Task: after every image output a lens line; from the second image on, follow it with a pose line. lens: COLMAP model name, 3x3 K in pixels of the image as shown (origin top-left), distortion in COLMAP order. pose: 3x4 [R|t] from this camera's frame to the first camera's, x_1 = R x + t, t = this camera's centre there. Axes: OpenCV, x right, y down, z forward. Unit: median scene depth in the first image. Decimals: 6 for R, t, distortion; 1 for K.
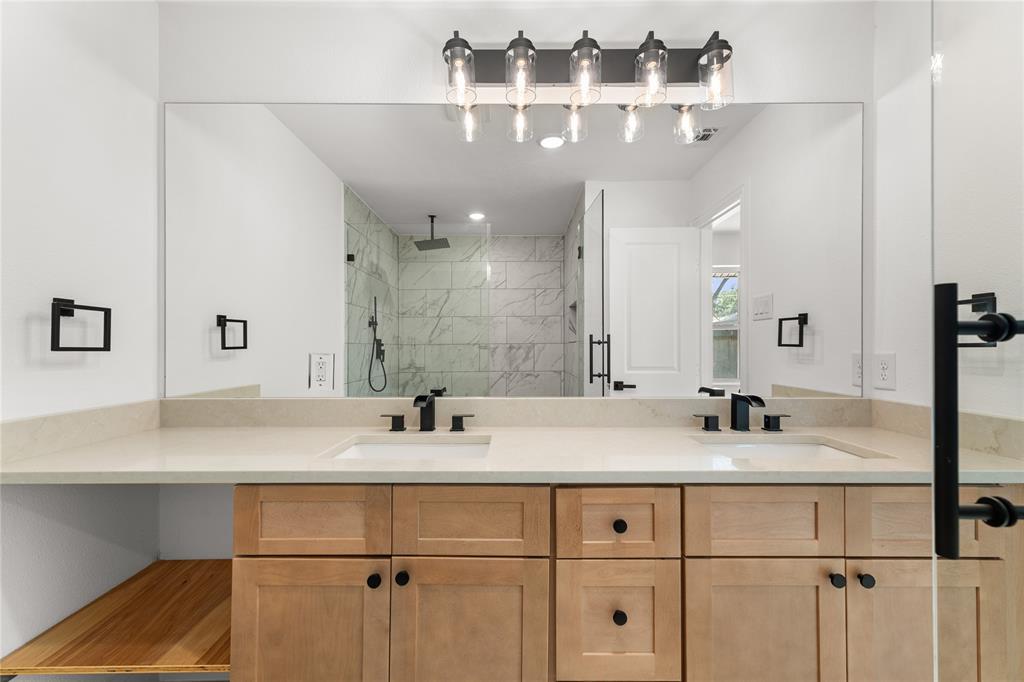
lens RADIAL K [[436.2, 0, 510.1], [0, 436.2, 338.3], [0, 0, 1]] dist [0.003647, 0.000222]
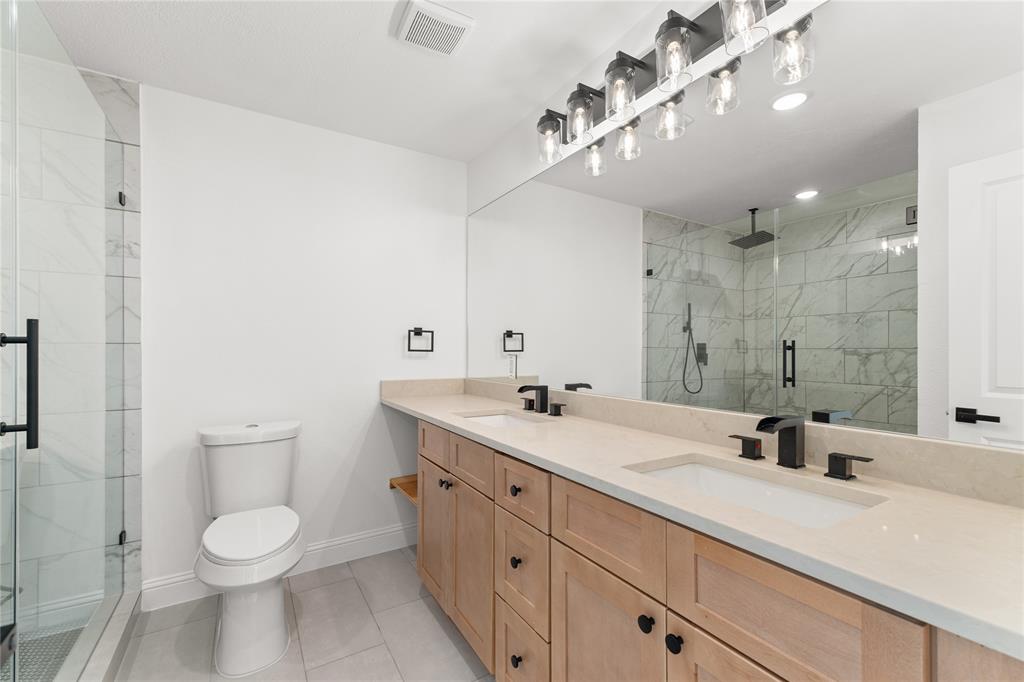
lens RADIAL K [[439.0, 0, 516.2], [0, 439.0, 346.9], [0, 0, 1]] dist [0.005768, 0.000147]
pose [[0.518764, -0.001794, -0.854915, 0.383798], [0.010914, 0.999930, 0.004525, 0.000302], [0.854848, -0.011678, 0.518748, 0.096064]]
